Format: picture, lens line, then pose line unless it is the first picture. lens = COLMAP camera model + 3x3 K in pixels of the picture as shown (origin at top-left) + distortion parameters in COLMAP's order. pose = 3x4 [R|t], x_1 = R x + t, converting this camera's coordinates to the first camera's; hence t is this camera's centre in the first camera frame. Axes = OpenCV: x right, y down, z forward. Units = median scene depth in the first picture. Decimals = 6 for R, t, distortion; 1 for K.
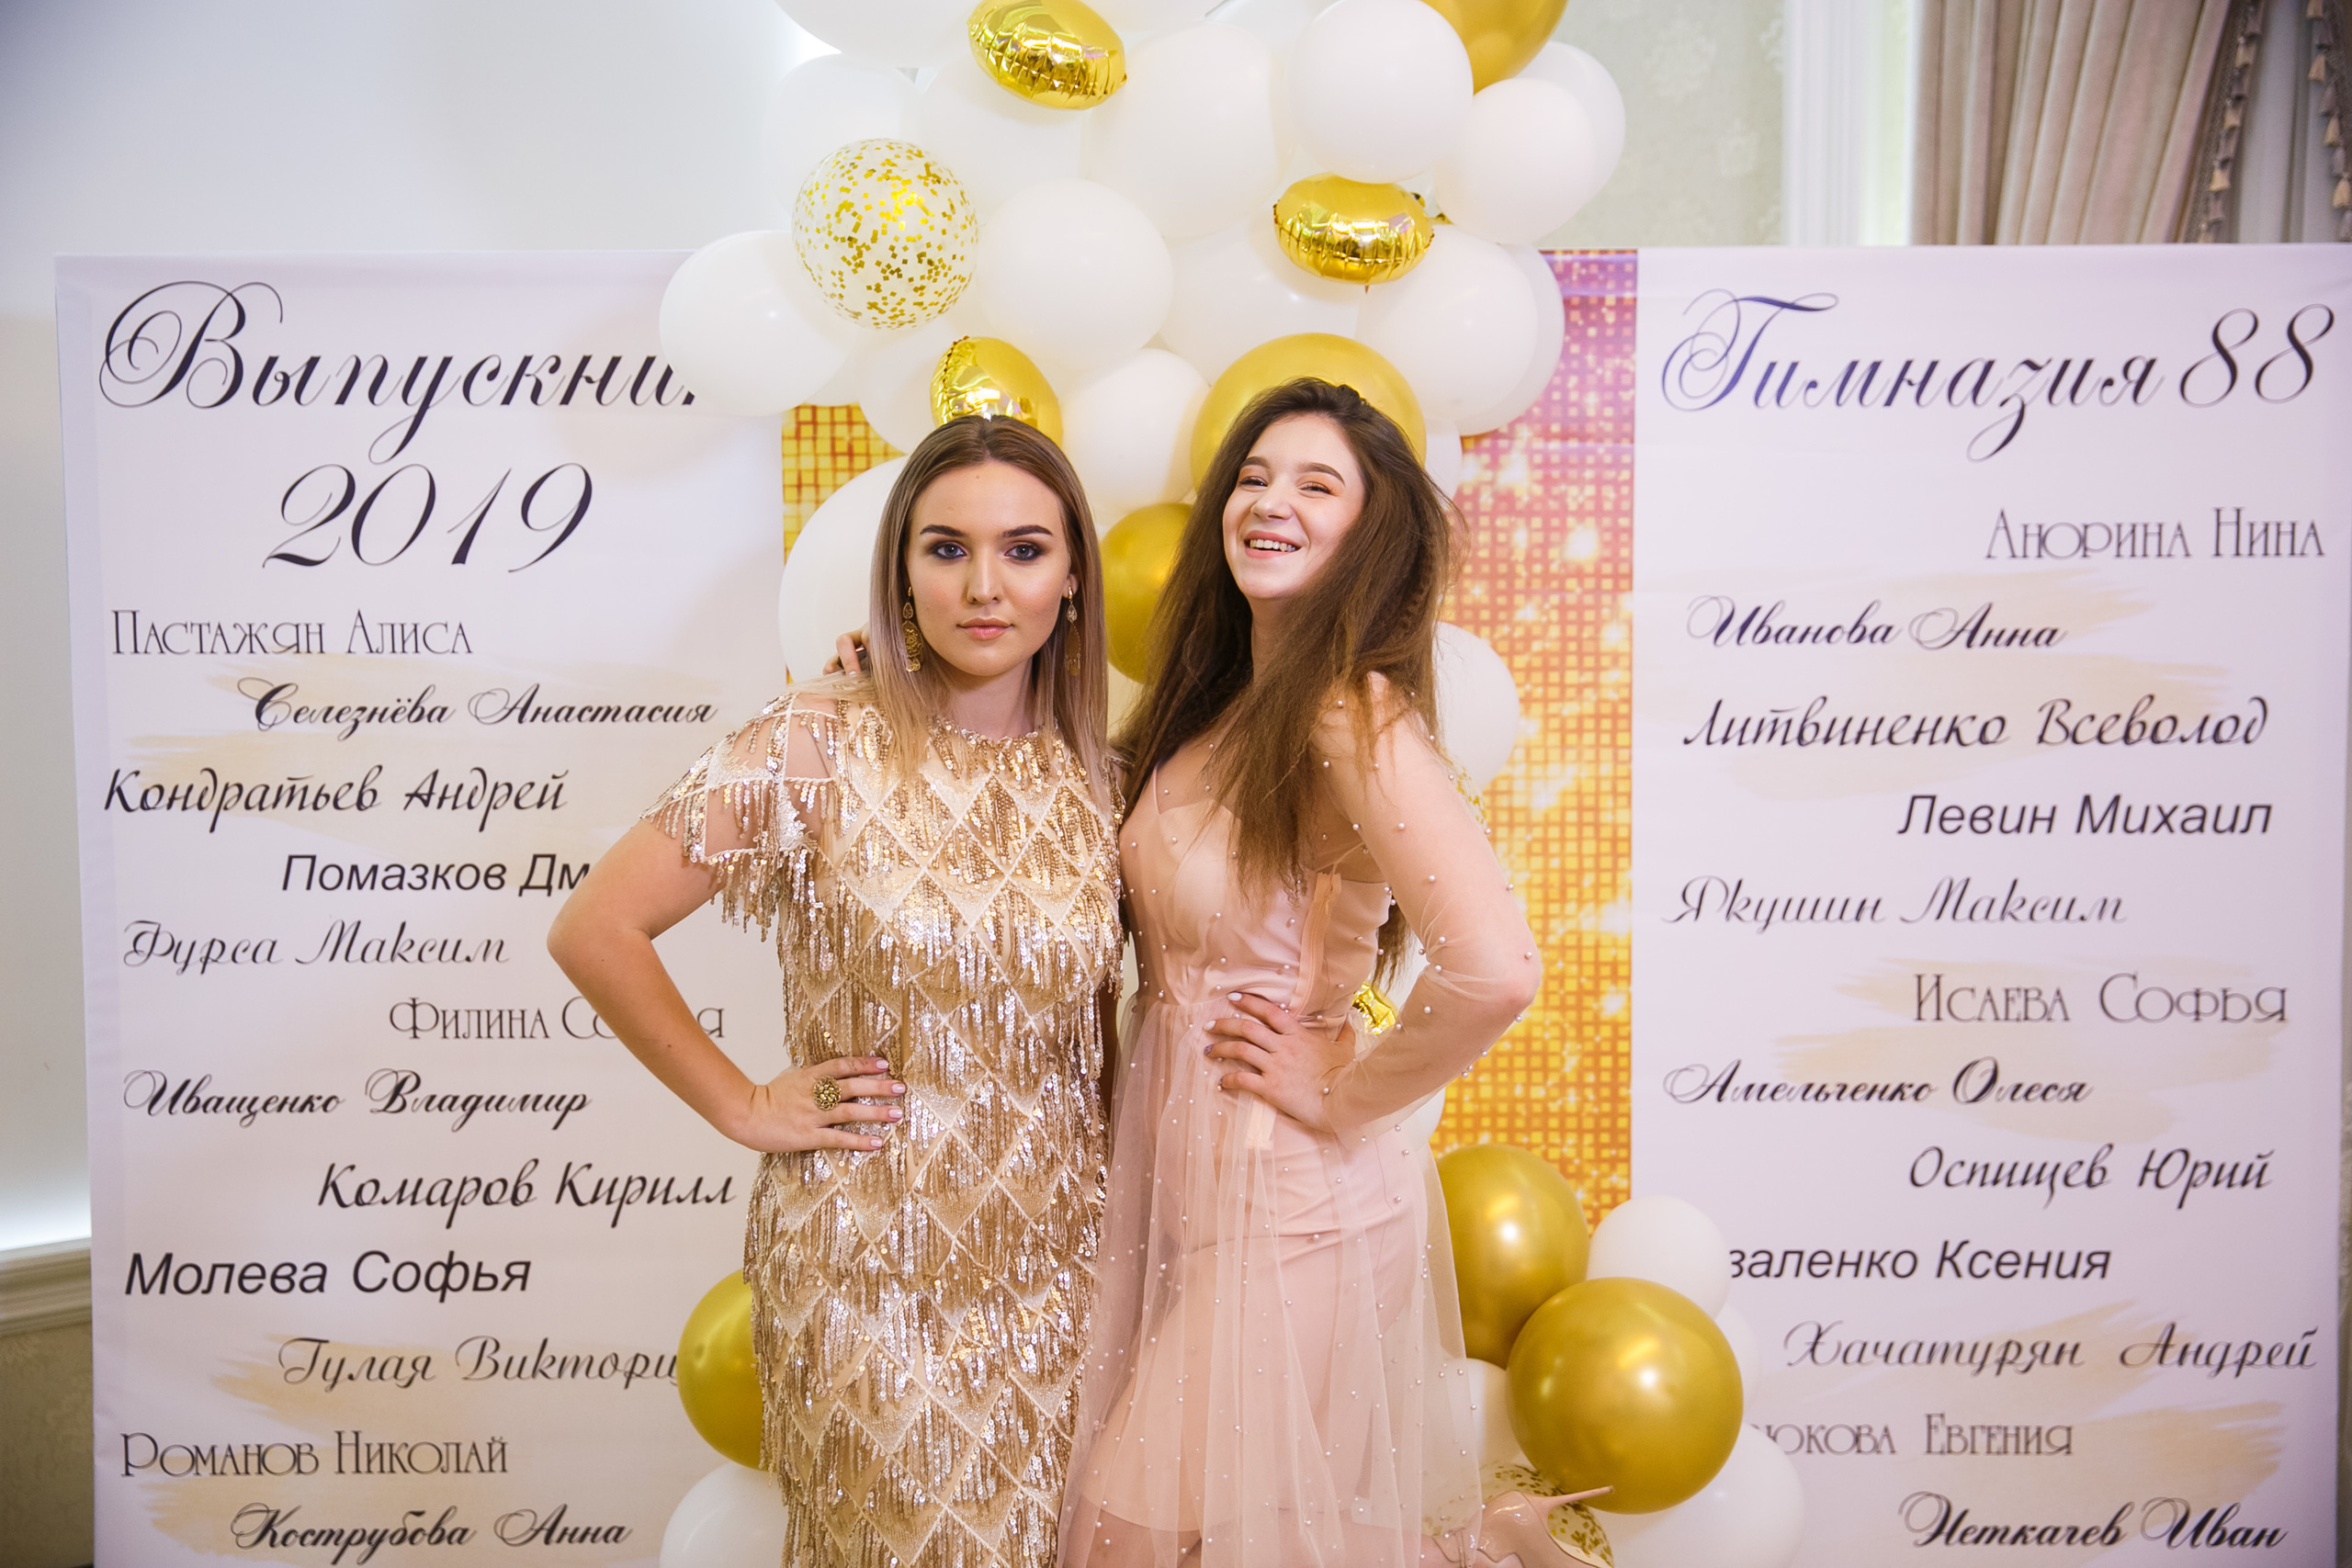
lens RADIAL K [[2406.0, 0, 1188.7], [0, 2406.0, 771.2], [0, 0, 1]] dist [0.026945, 0.000000]
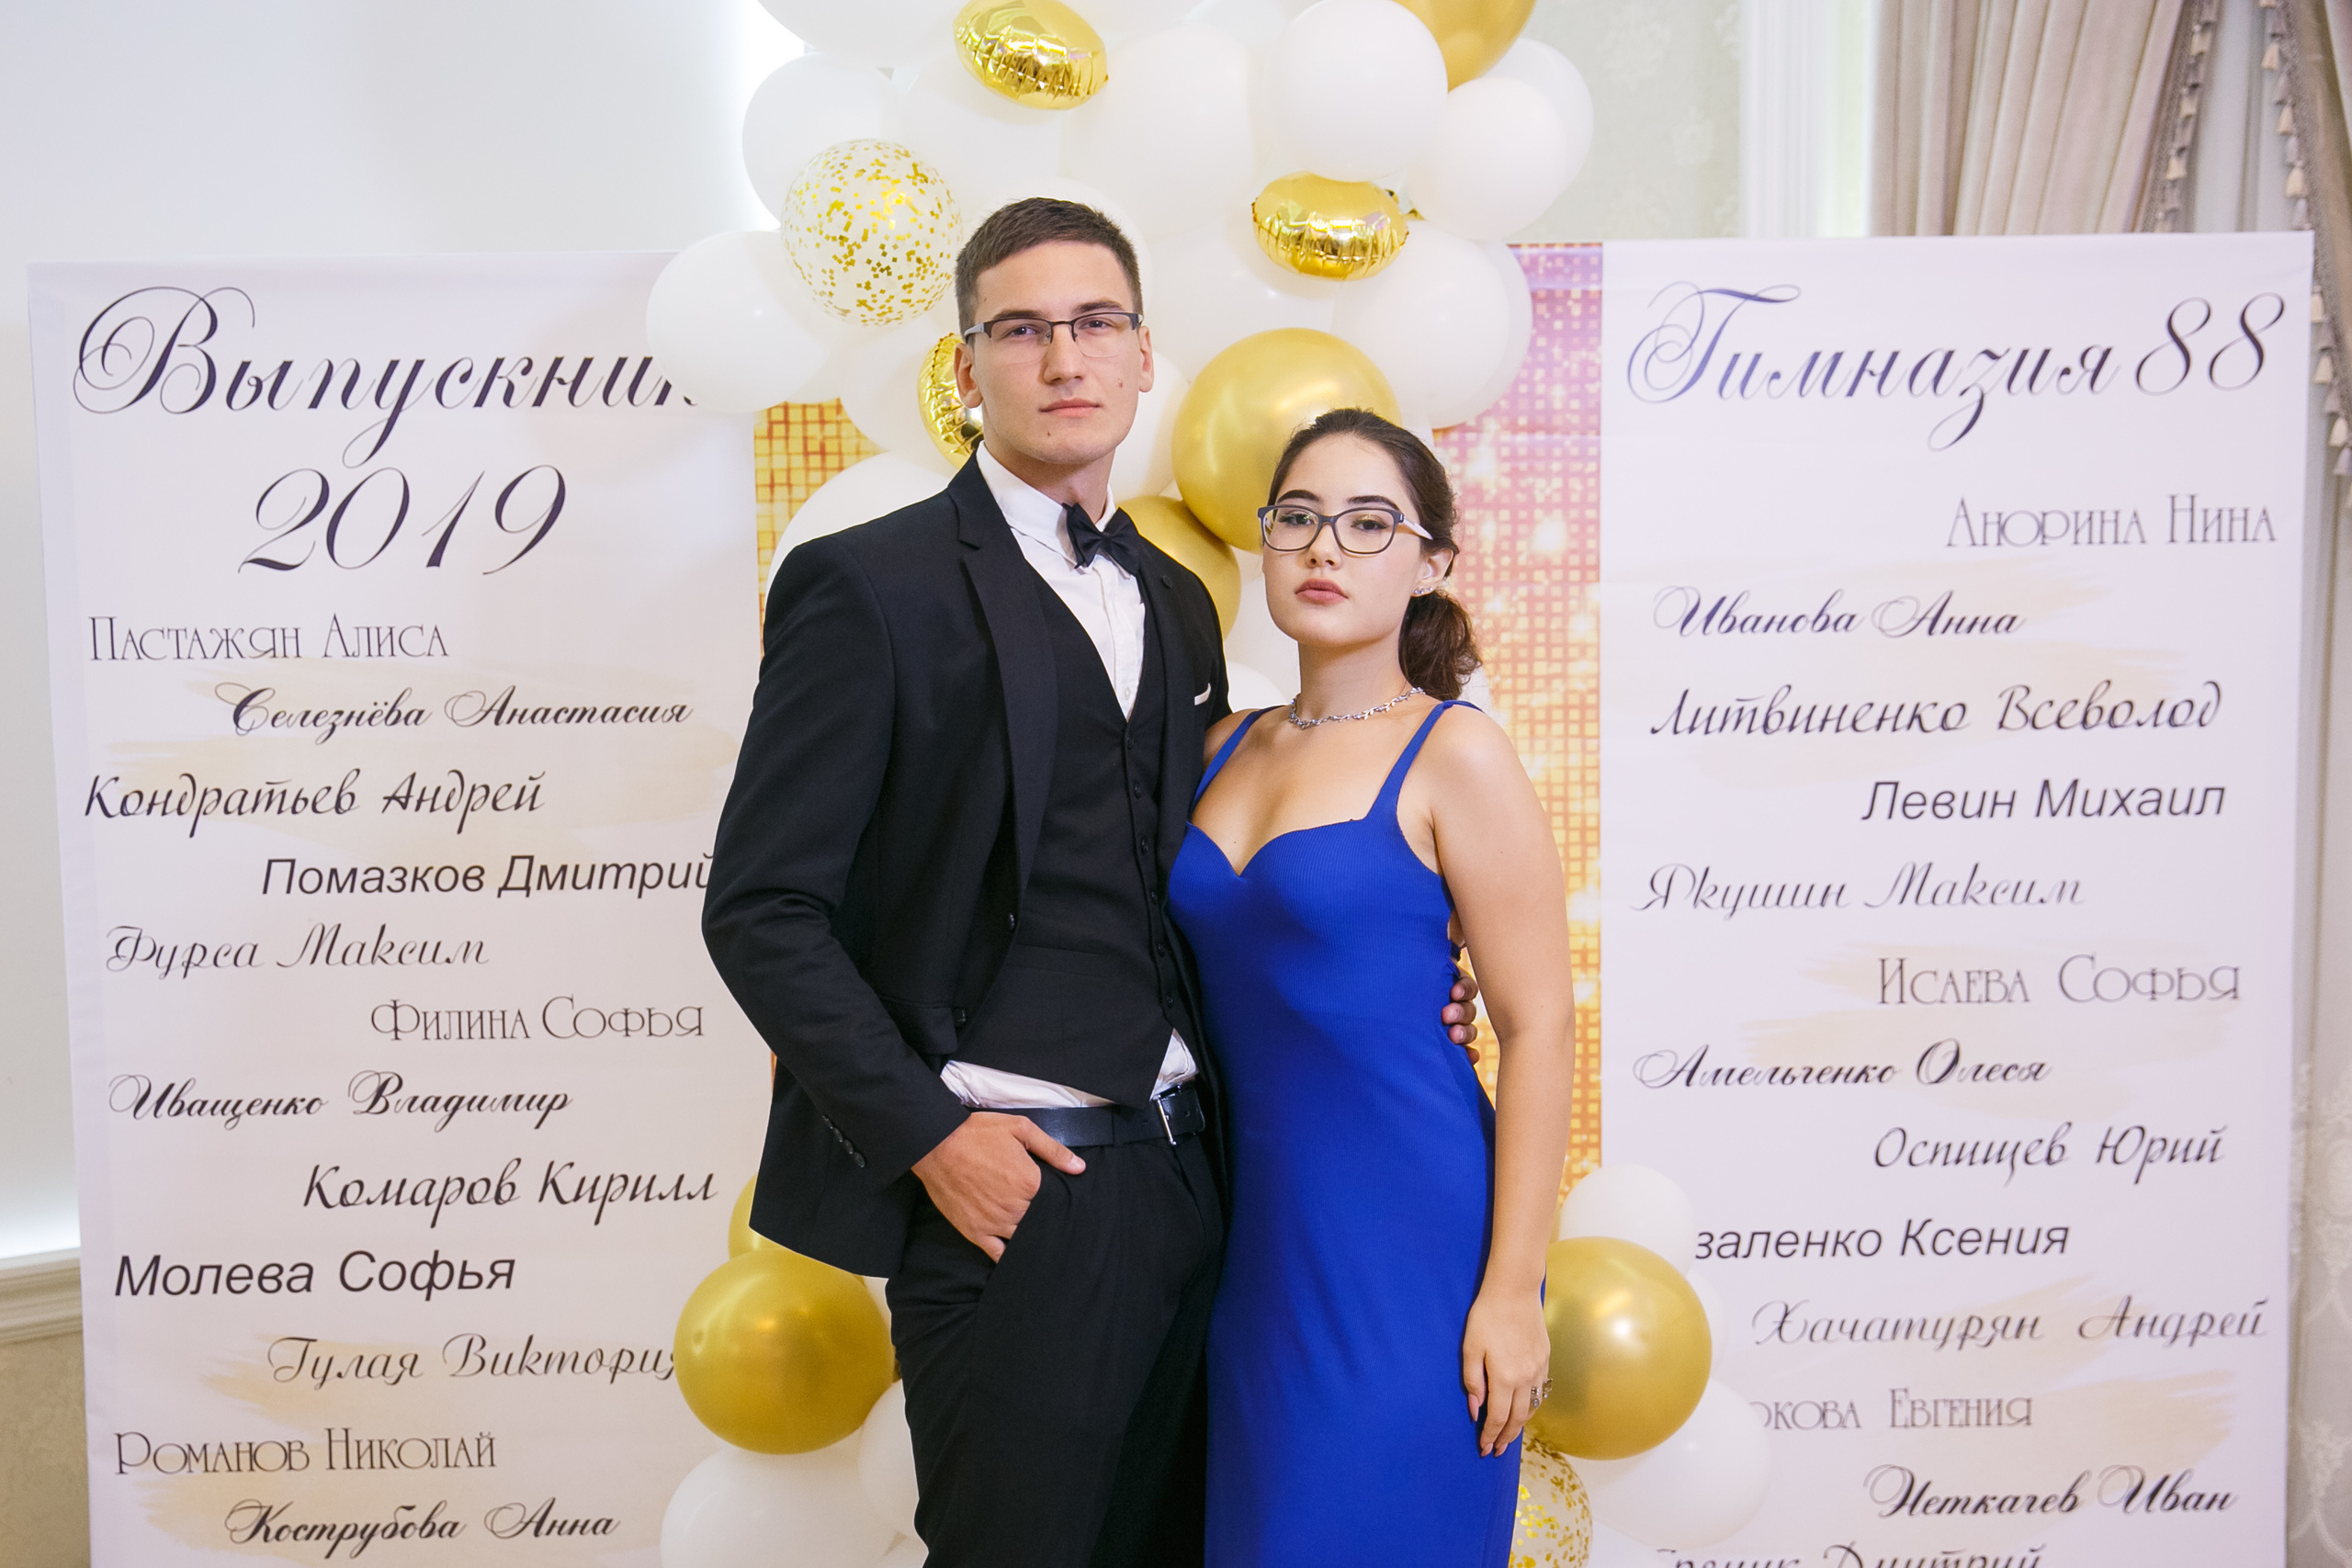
lens RADIAL K [[2661.2, 0, 1118.4], [0, 2661.2, 891.0], [0, 0, 1]] dist [0.008398, 0.000000]
pose [[0.999796, -0.011833, 0.016353, -0.037083], [0.011399, 0.999586, 0.026425, 0.022736], [-0.016659, -0.026233, 0.999517, -0.114870]]
